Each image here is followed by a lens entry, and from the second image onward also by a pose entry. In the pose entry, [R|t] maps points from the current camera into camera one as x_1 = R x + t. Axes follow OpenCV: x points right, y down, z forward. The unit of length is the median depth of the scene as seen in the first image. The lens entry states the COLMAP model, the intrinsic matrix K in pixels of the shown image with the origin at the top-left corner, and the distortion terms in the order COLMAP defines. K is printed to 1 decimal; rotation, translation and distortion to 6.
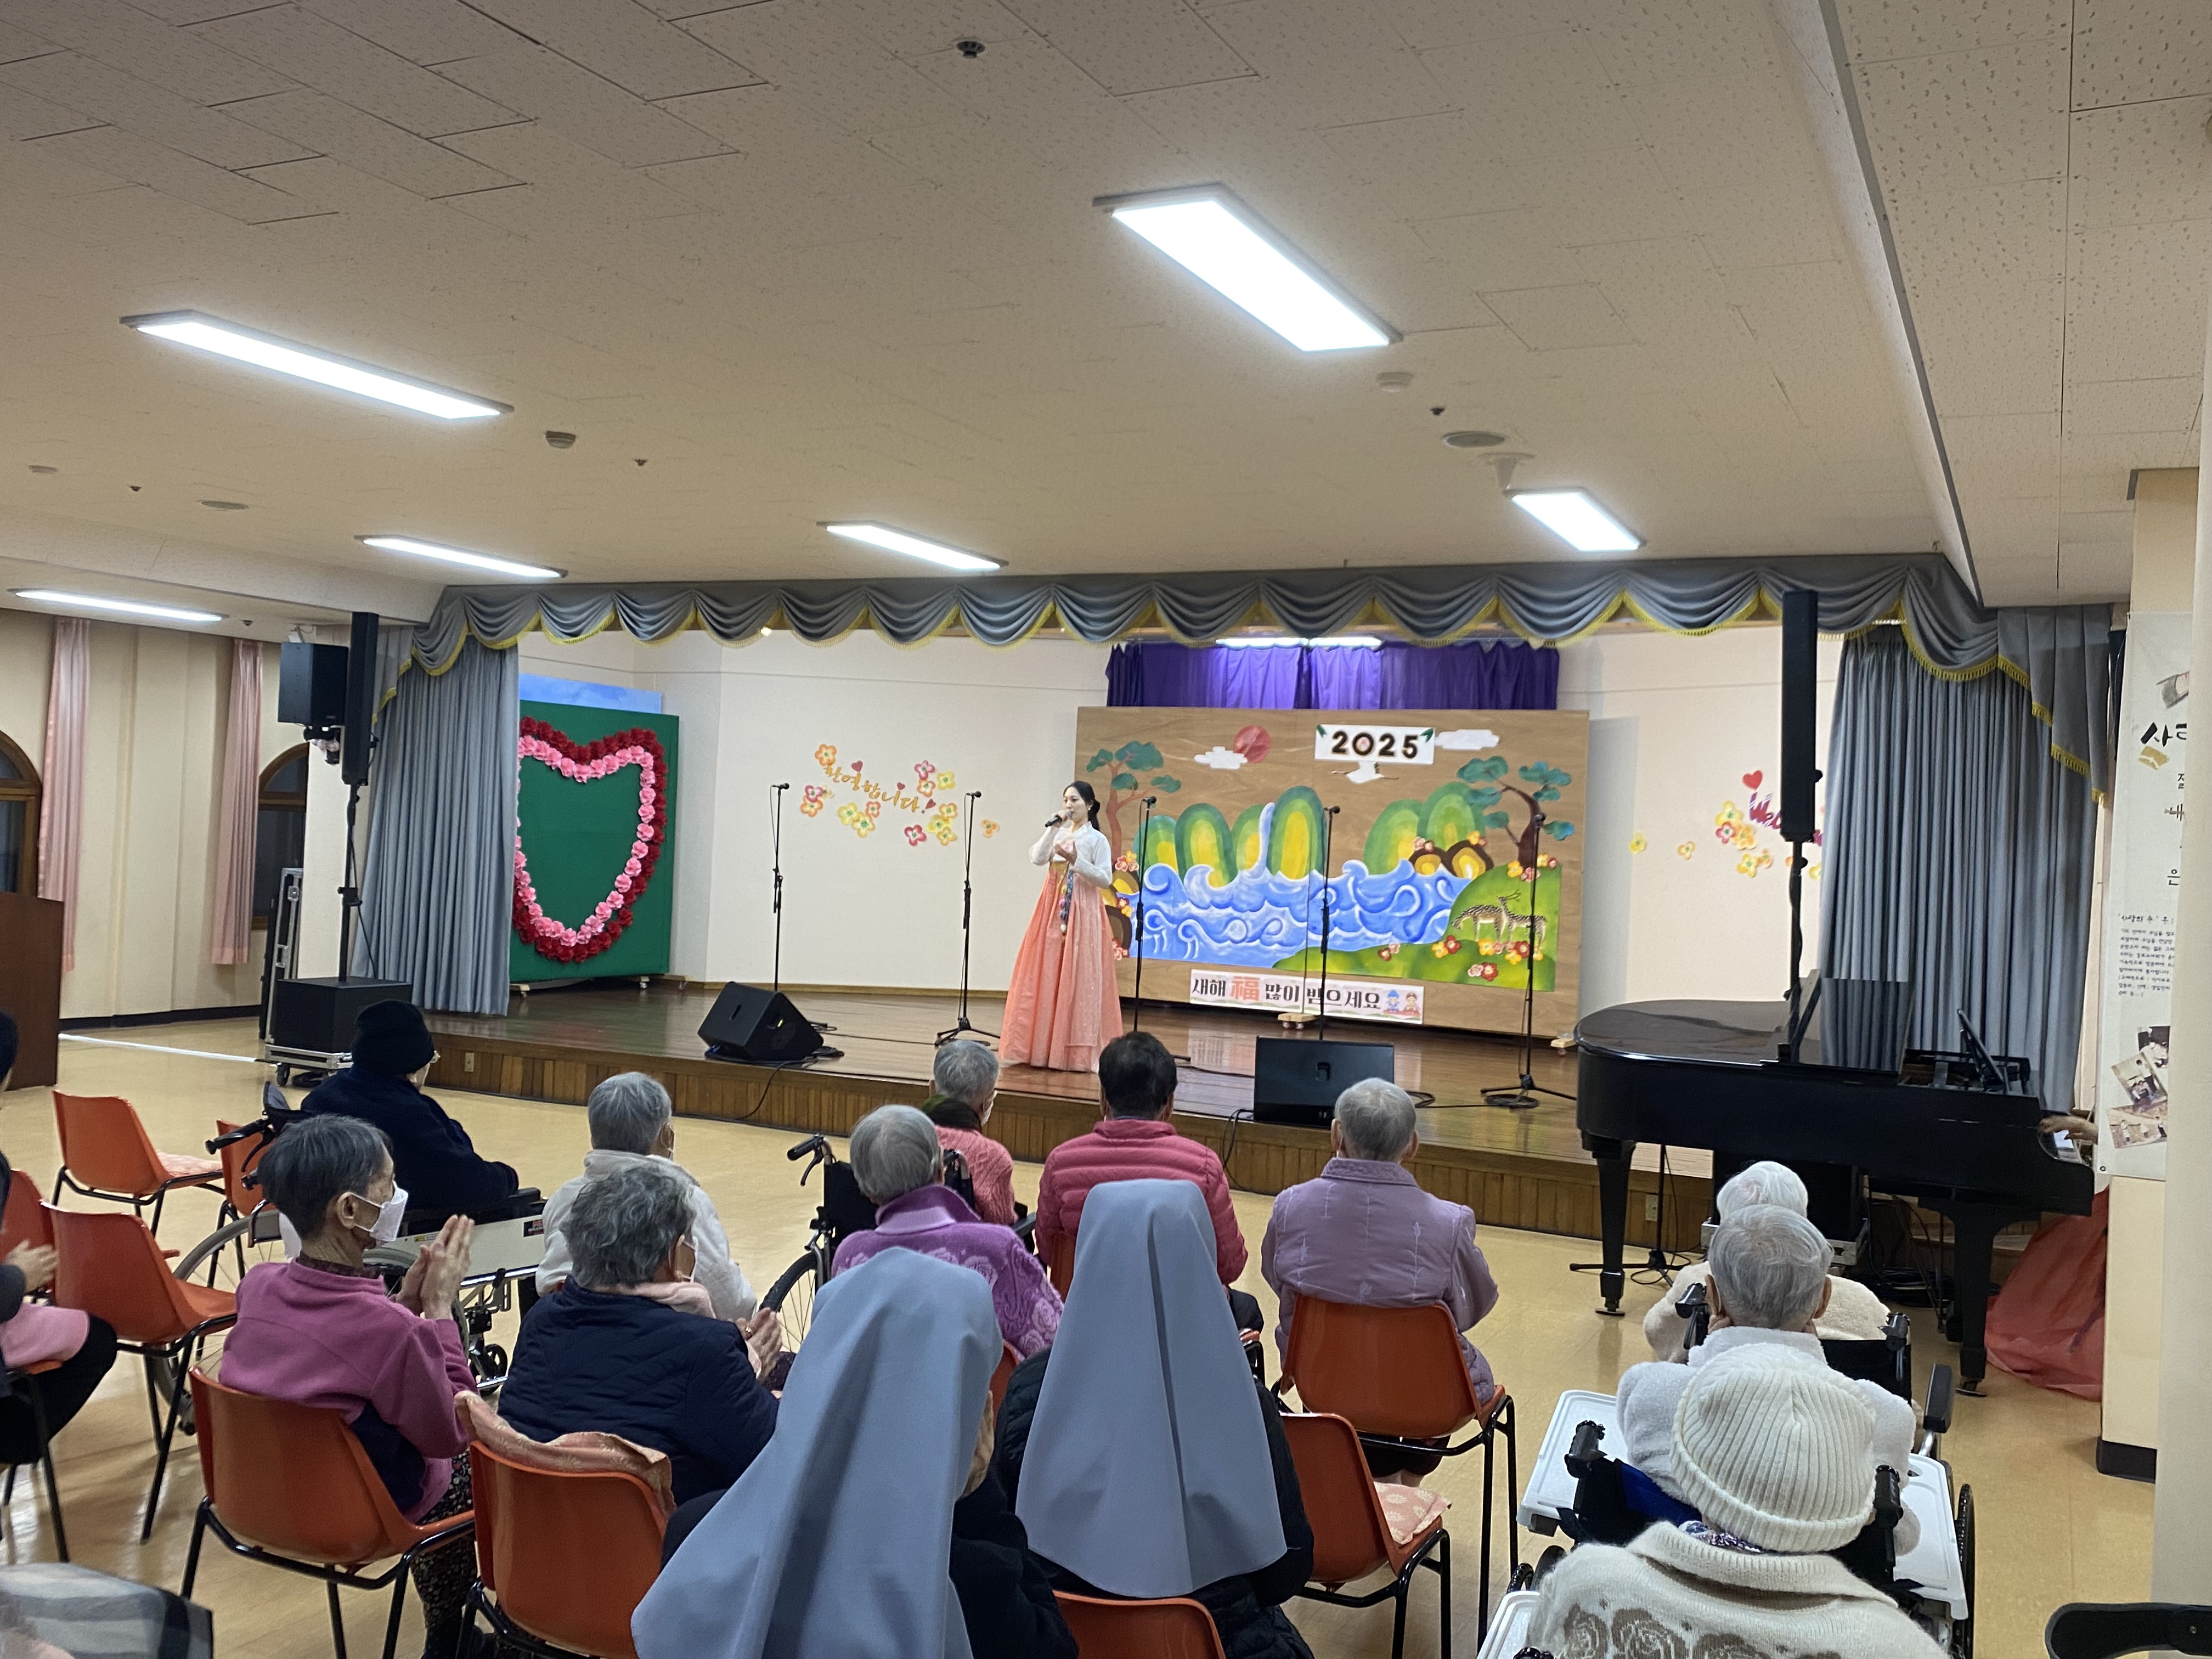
lens RADIAL K [[1899.5, 0, 1104.9], [0, 1899.5, 813.1], [0, 0, 1]] dist [0.051899, -0.008065]
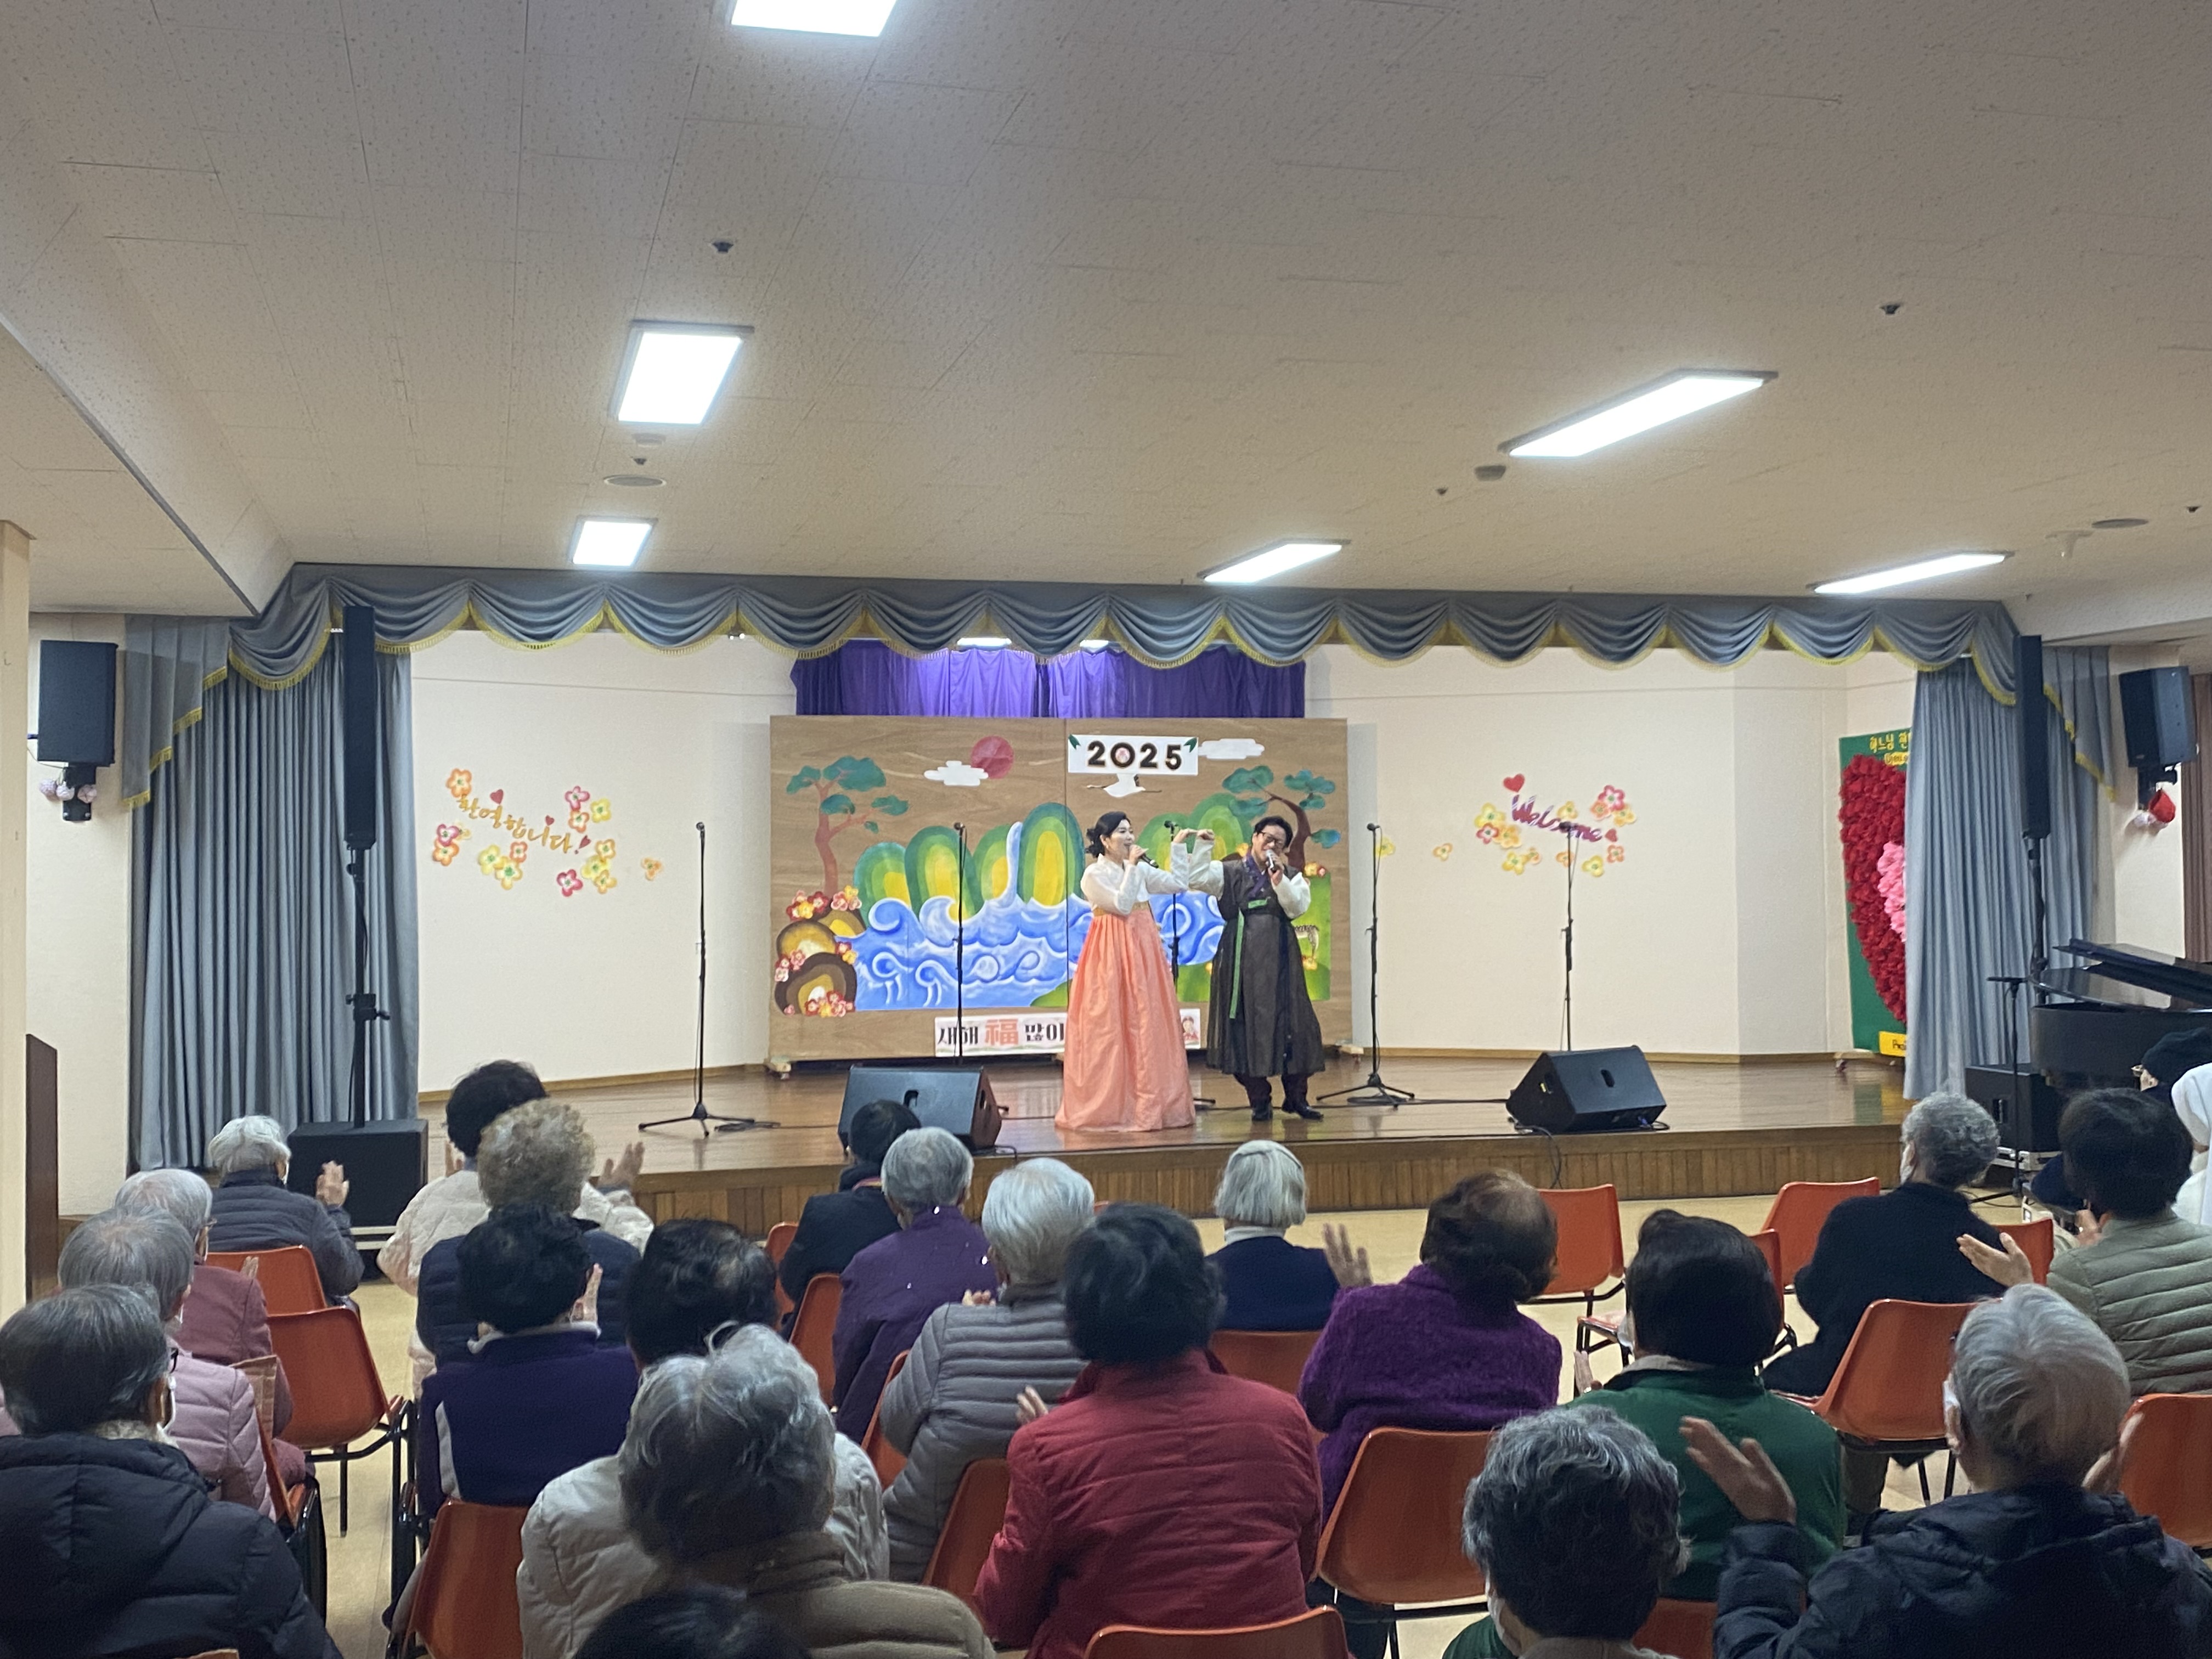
lens RADIAL K [[2404.7, 0, 1114.8], [0, 2404.7, 793.6], [0, 0, 1]] dist [0.064864, 0.000000]
pose [[0.754591, -0.032187, 0.655406, -0.658046], [0.035720, 0.999330, 0.007950, -0.027970], [-0.655223, 0.017412, 0.755235, 0.118572]]
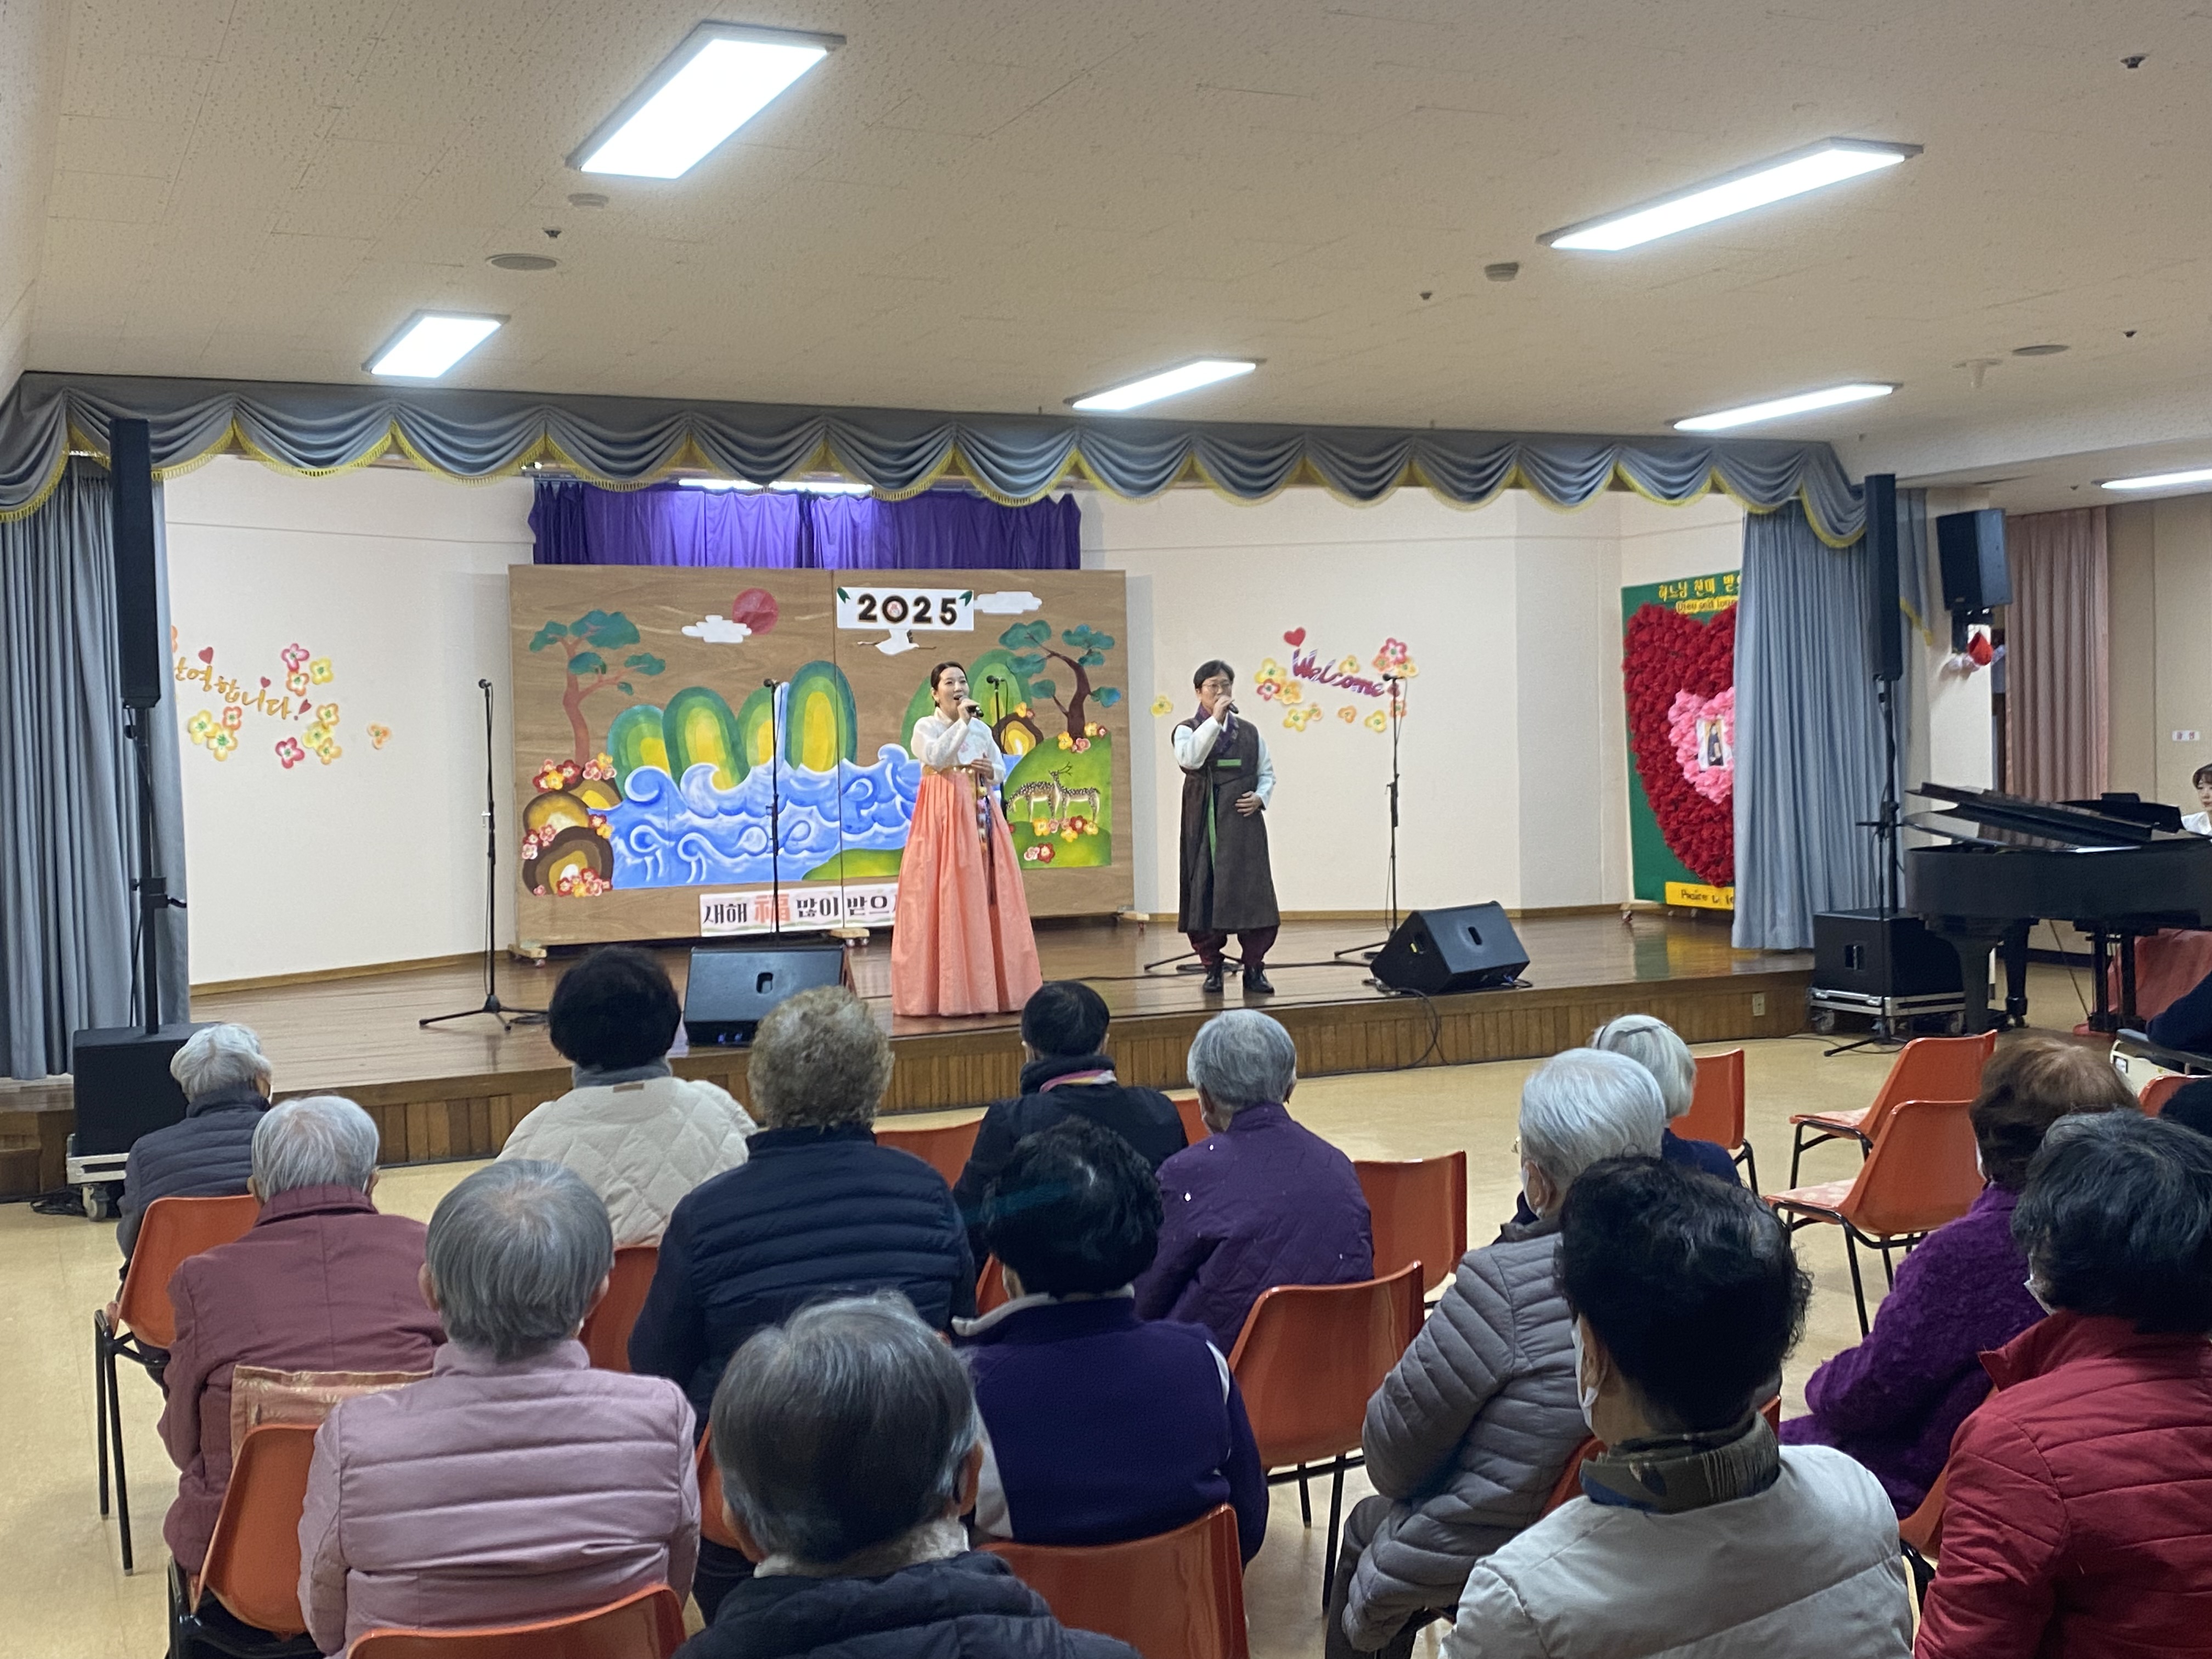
lens RADIAL K [[2413.7, 0, 1105.1], [0, 2413.7, 784.3], [0, 0, 1]] dist [0.071747, 0.000000]
pose [[0.626289, -0.075430, 0.775933, -0.684465], [0.042873, 0.997134, 0.062329, -0.021920], [-0.778411, -0.005769, 0.627728, 0.241685]]
